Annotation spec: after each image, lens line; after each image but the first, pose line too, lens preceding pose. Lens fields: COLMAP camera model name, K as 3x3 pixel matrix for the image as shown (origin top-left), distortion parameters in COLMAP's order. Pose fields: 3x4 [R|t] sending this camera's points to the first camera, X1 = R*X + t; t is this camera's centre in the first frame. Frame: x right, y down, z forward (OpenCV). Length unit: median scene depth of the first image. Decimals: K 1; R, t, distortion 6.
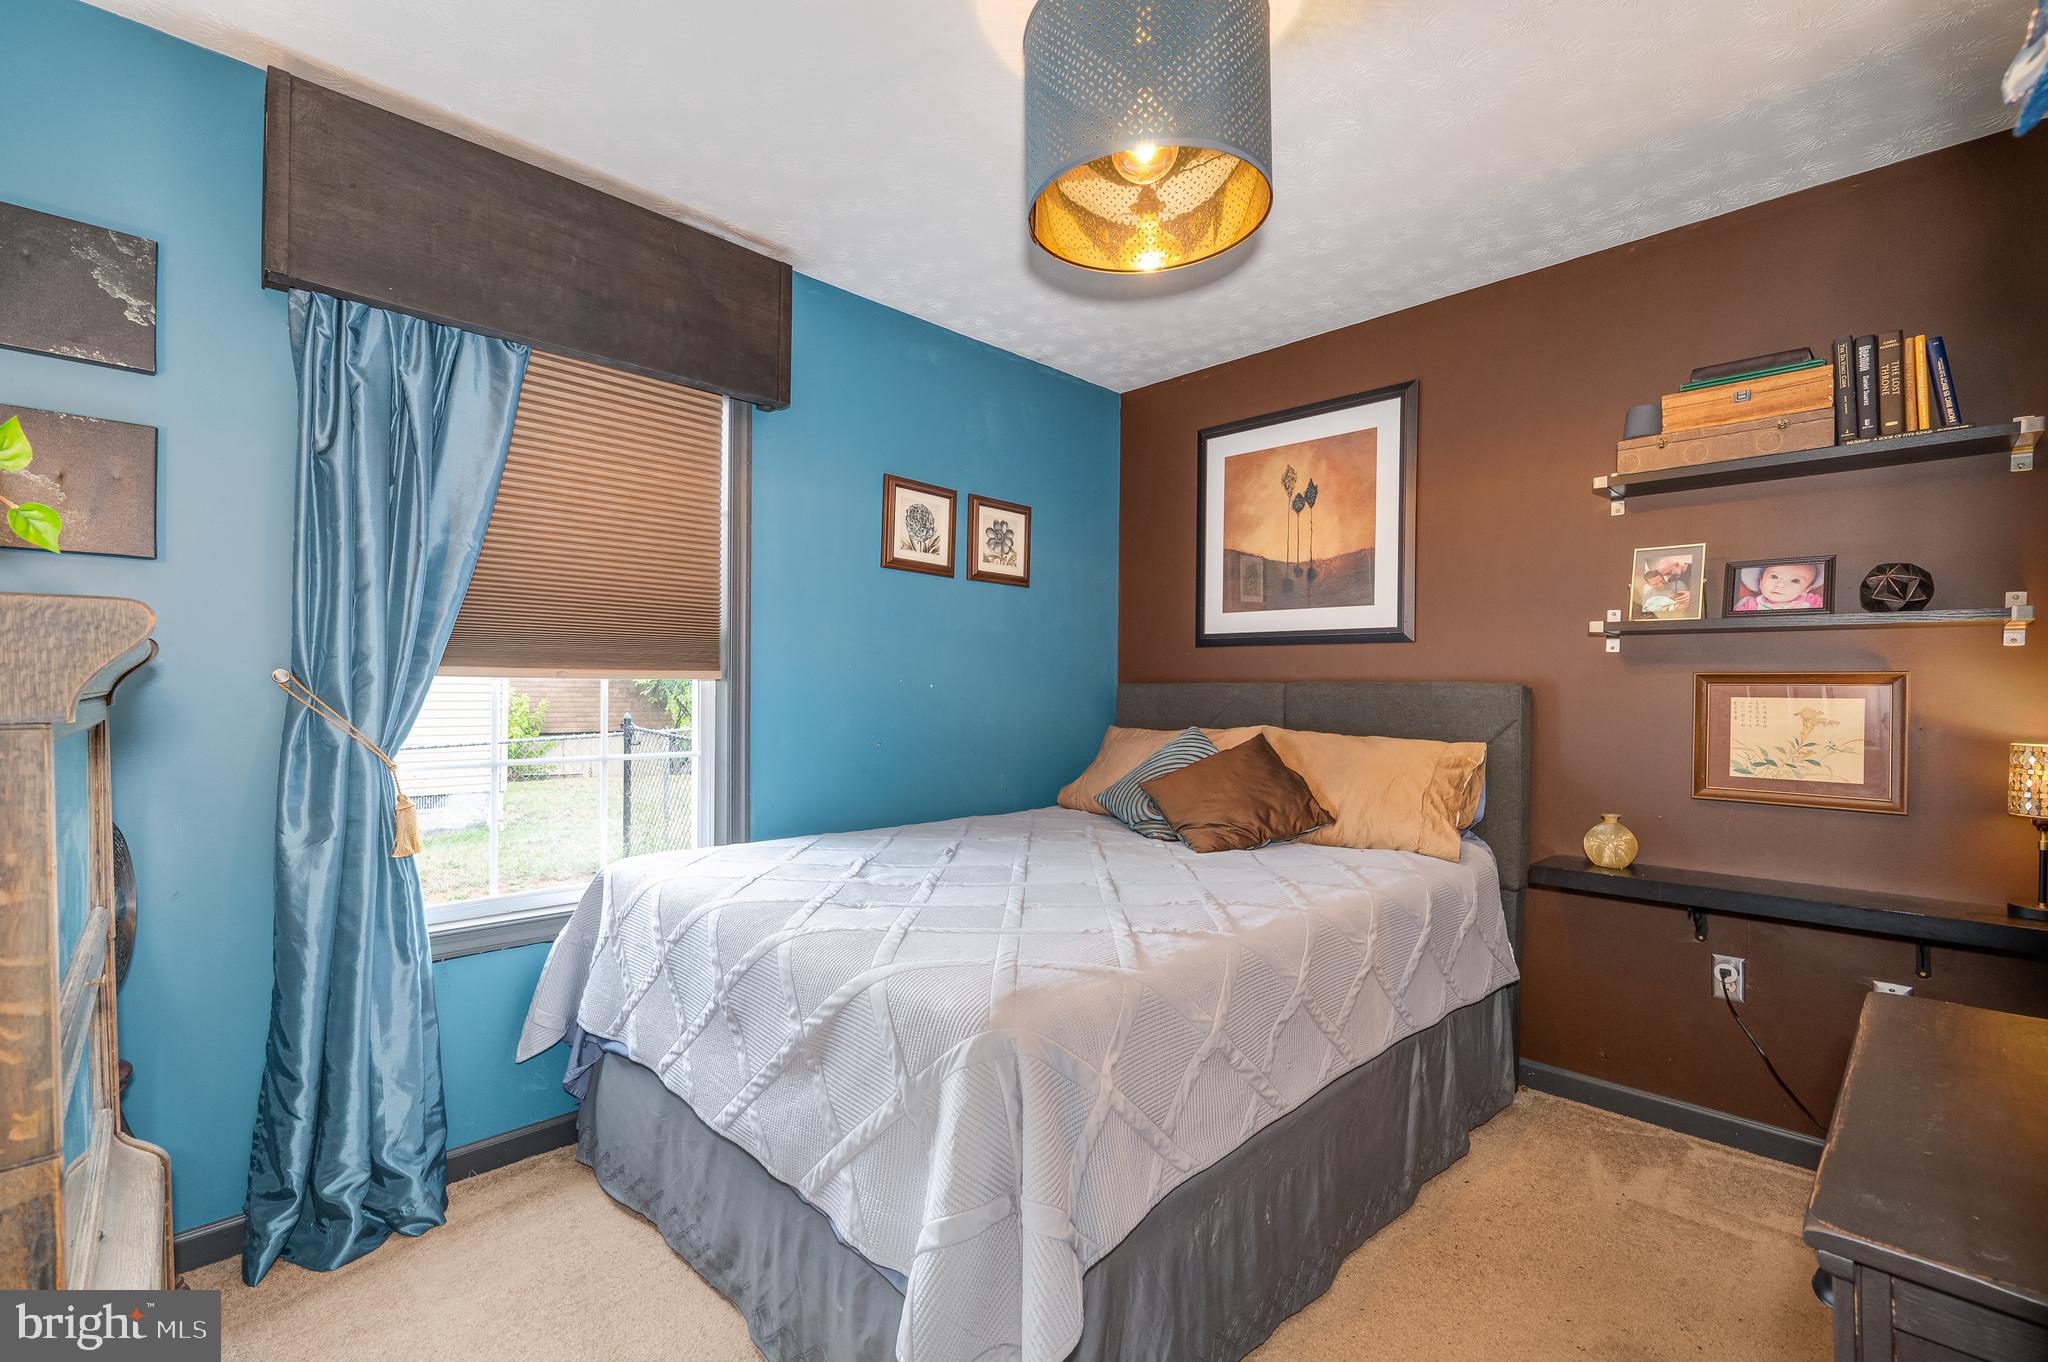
lens RADIAL K [[885.2, 0, 1026.5], [0, 885.2, 693.5], [0, 0, 1]] dist [-0.001707, -0.000288]
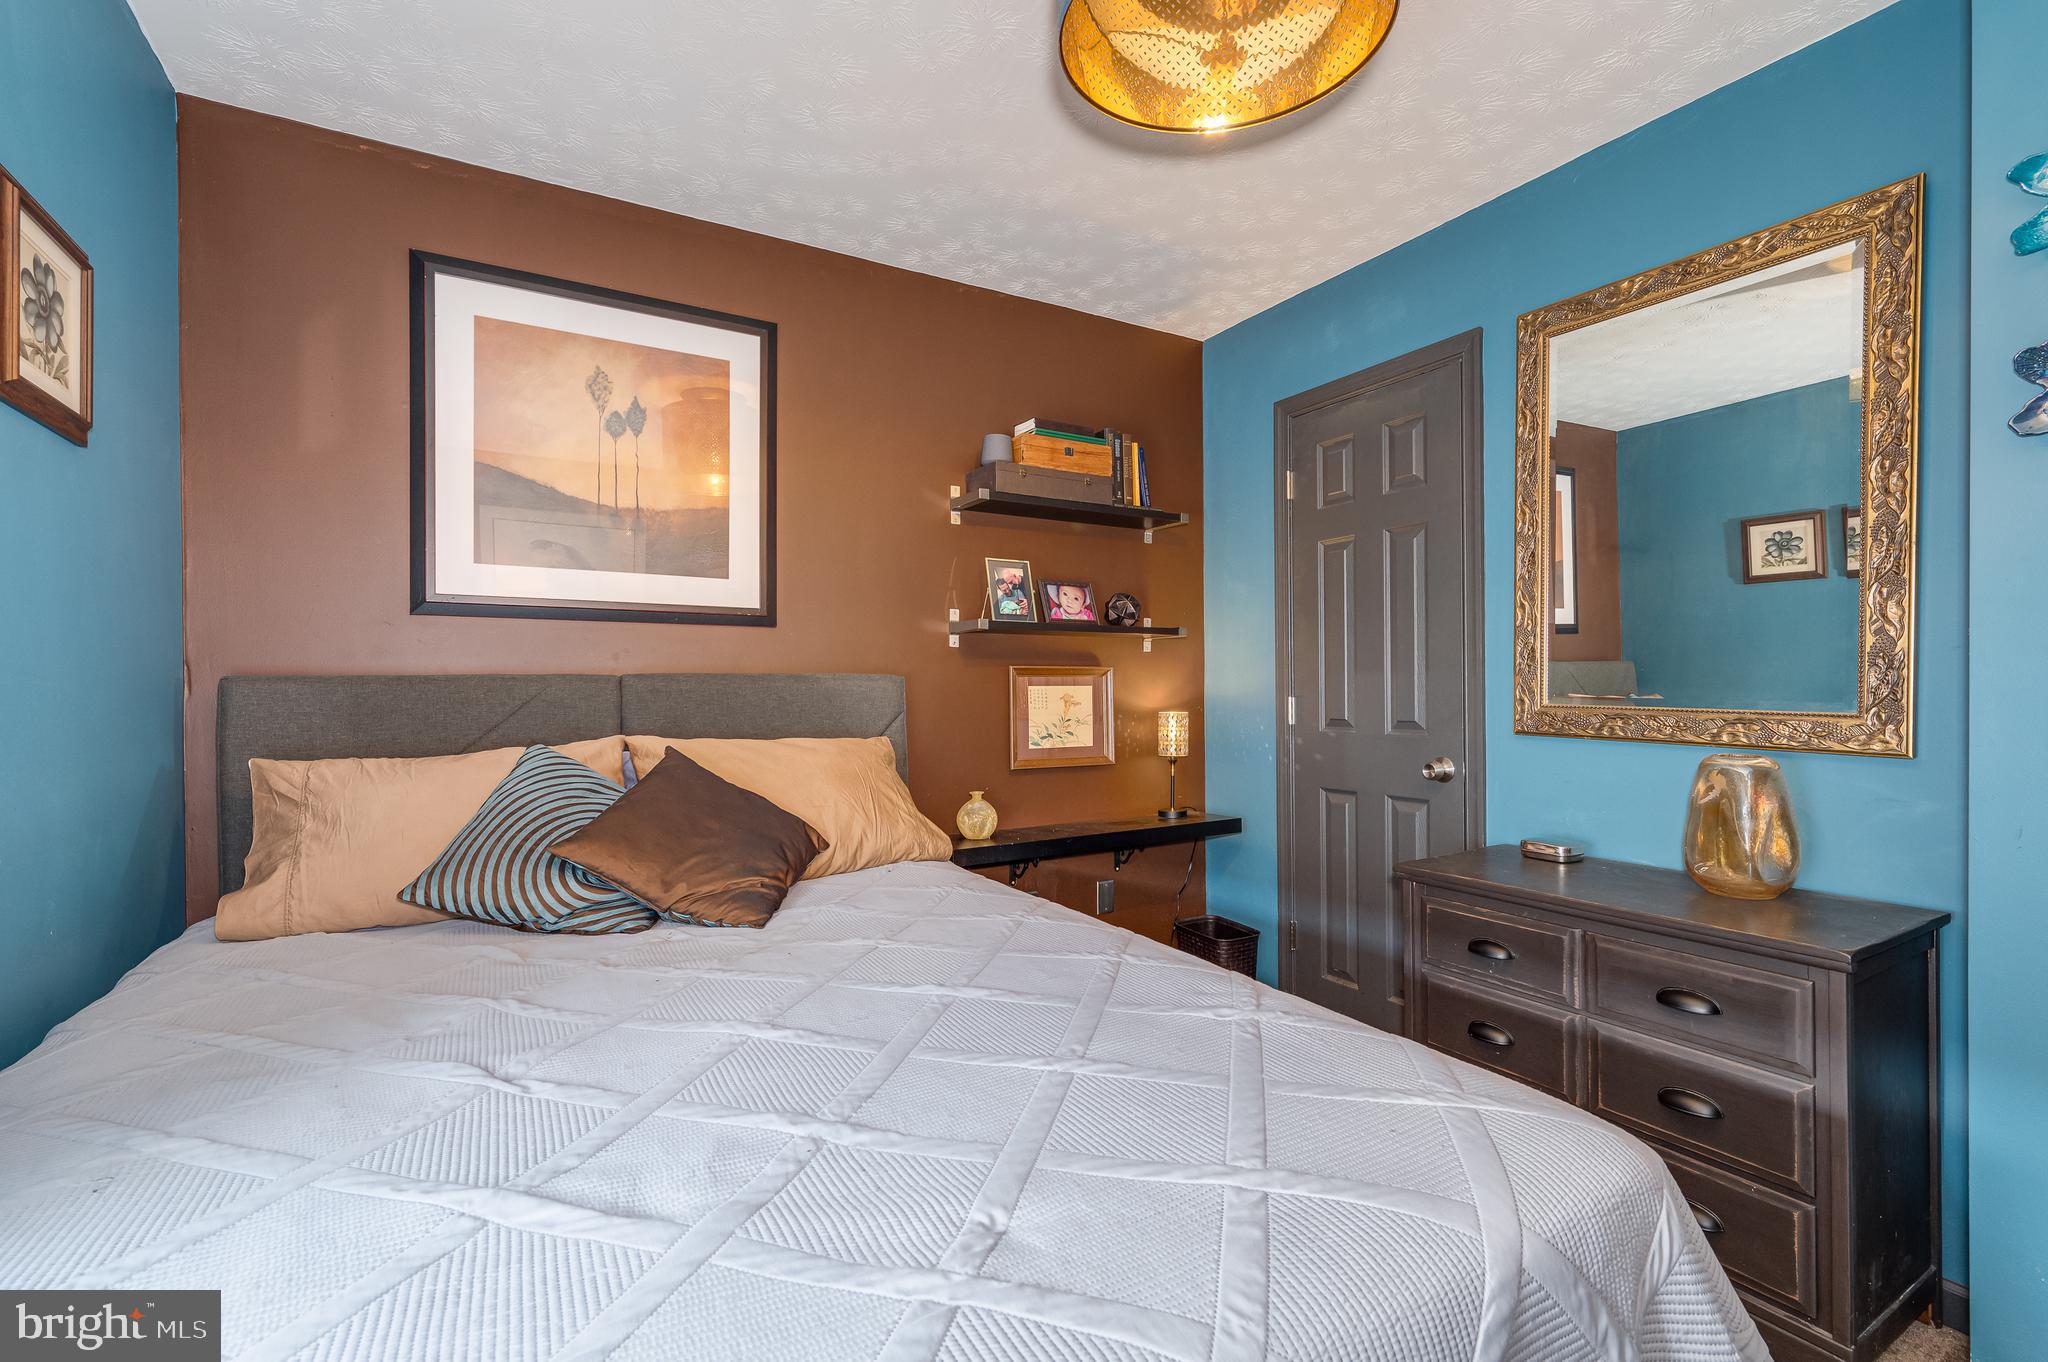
lens RADIAL K [[916.4, 0, 1029.2], [0, 916.4, 692.6], [0, 0, 1]] dist [-0.000816, 0.000429]
pose [[0.236190, -0.016836, 0.971561, -0.422649], [0.013477, 0.999810, 0.014049, -0.004378], [-0.971614, 0.009775, 0.236372, 0.622163]]
